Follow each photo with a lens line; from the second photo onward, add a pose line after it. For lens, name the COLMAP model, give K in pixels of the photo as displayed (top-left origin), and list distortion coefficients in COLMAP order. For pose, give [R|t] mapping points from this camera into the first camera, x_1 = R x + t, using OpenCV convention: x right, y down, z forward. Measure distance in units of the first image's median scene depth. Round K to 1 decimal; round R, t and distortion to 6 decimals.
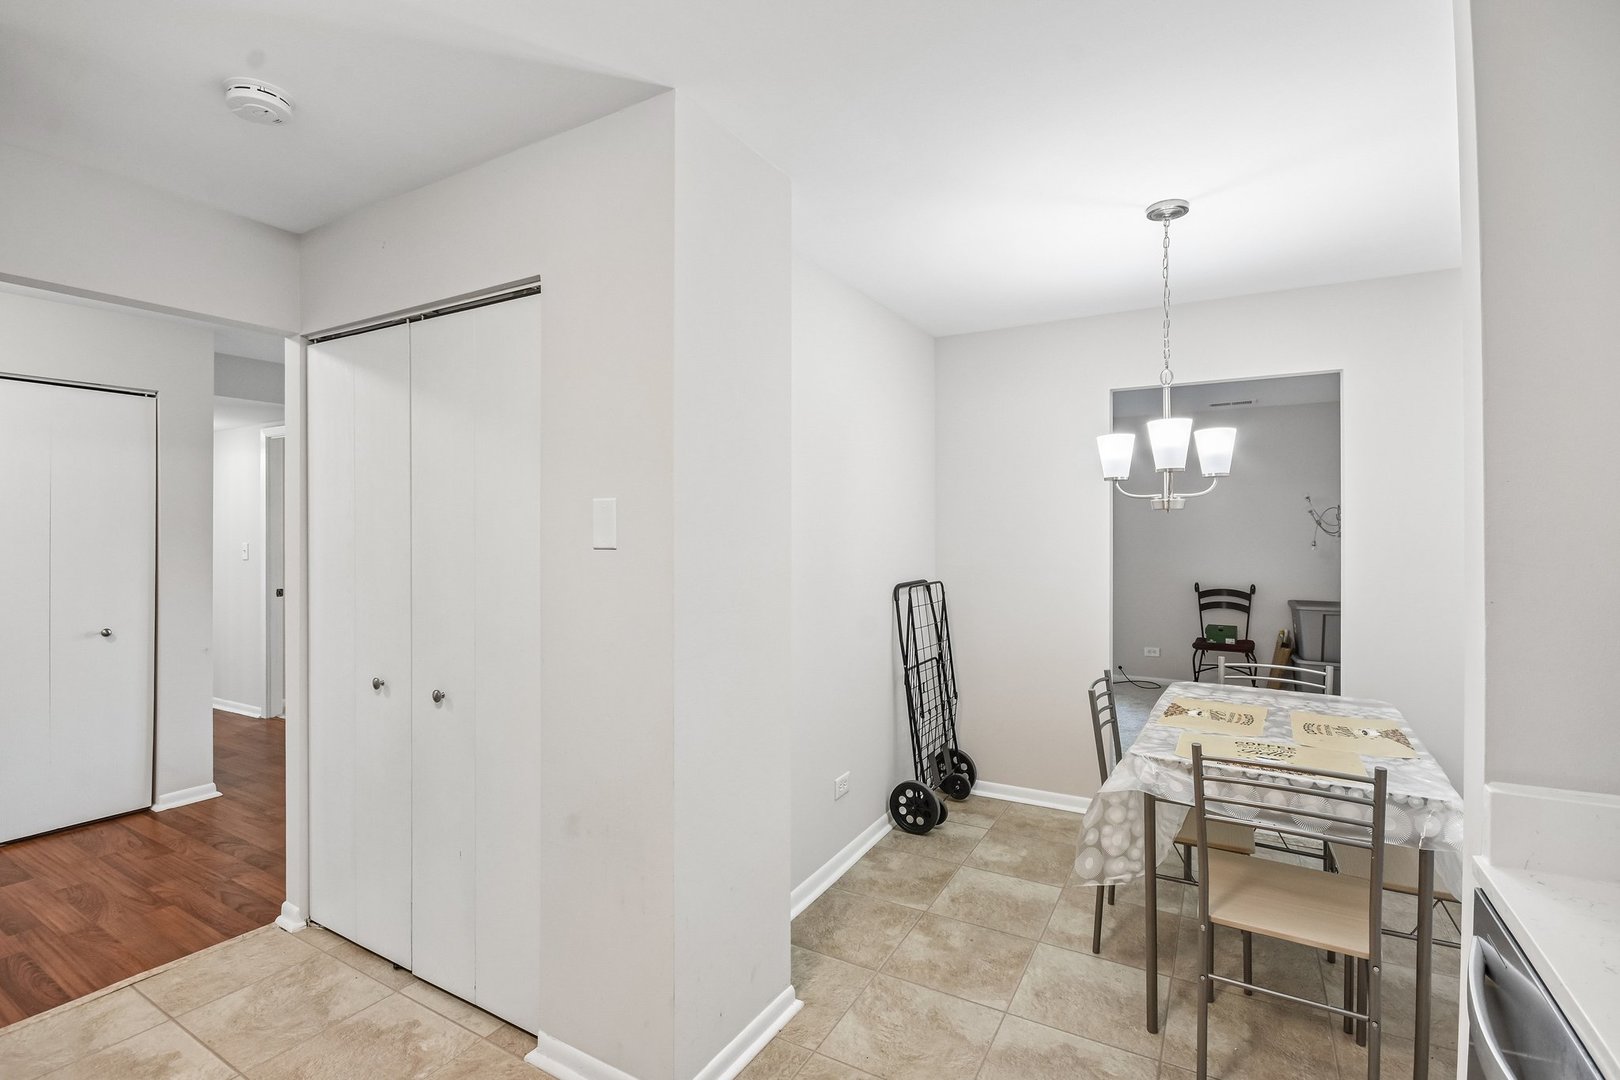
lens RADIAL K [[731.6, 0, 817.2], [0, 731.6, 527.1], [0, 0, 1]] dist [0.001259, -0.009441]
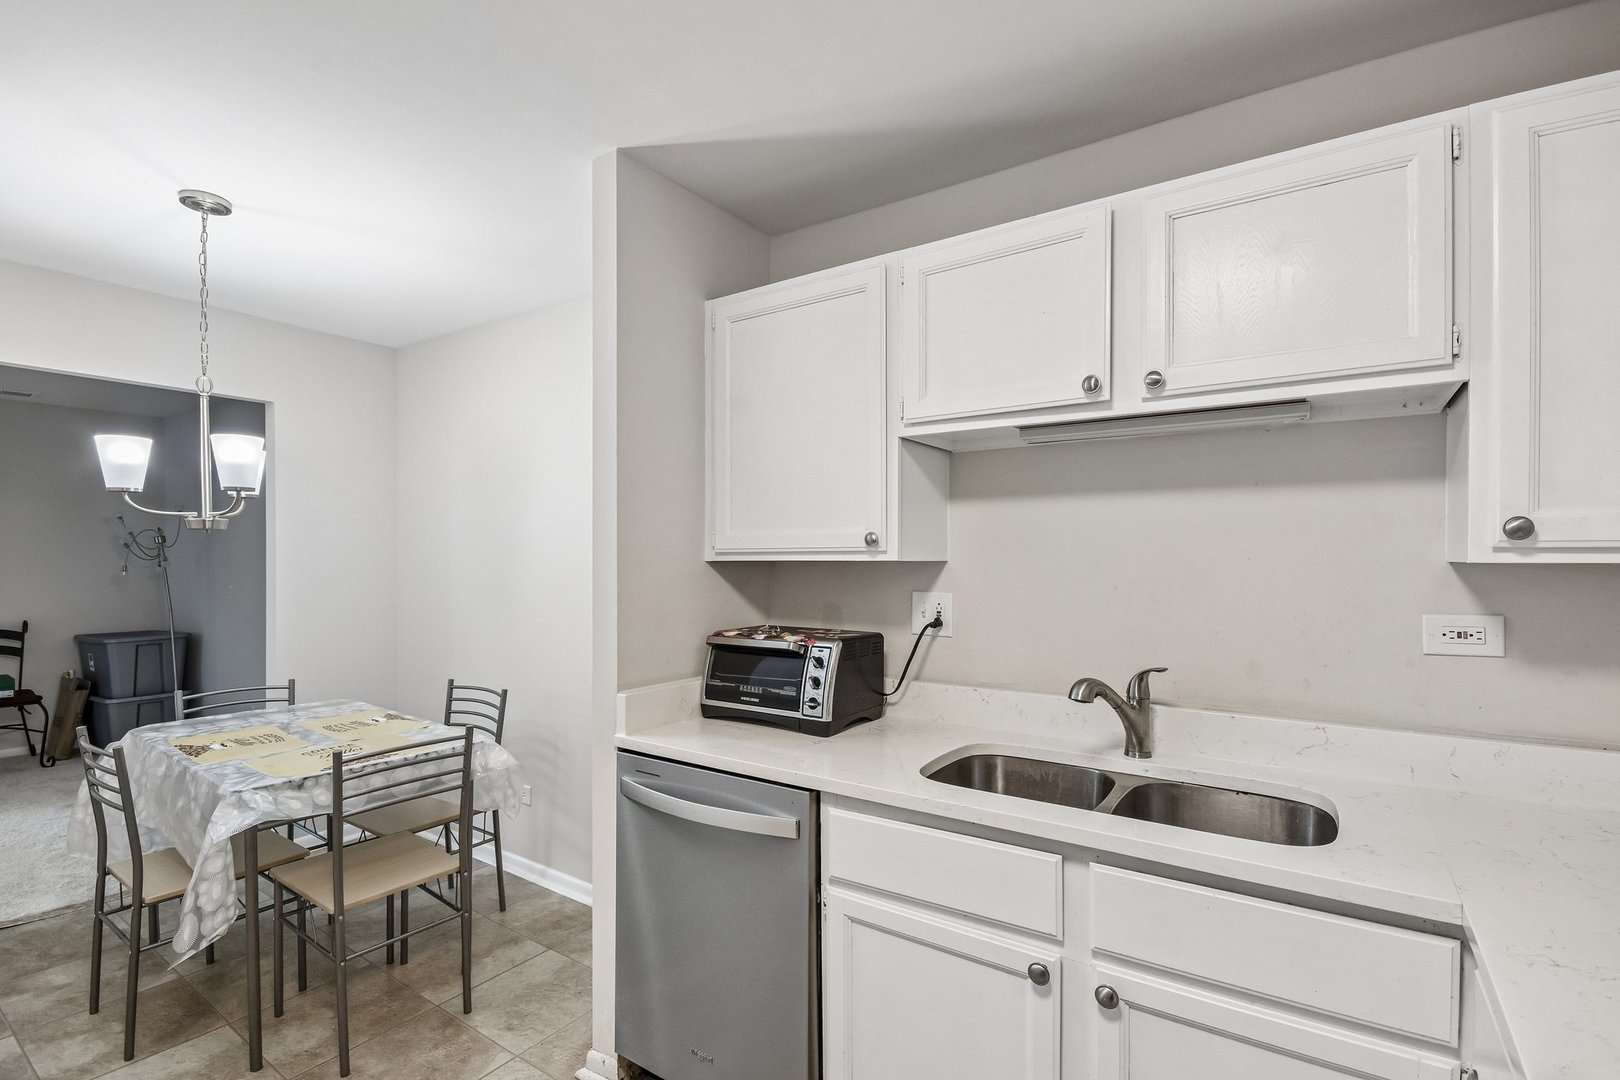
lens RADIAL K [[742.4, 0, 813.5], [0, 742.4, 565.6], [0, 0, 1]] dist [0.001683, -0.010479]
pose [[0.068887, -0.009397, 0.997580, -0.392747], [-0.007385, 0.999923, 0.009929, 0.006479], [-0.997597, -0.008051, 0.068812, 0.174110]]
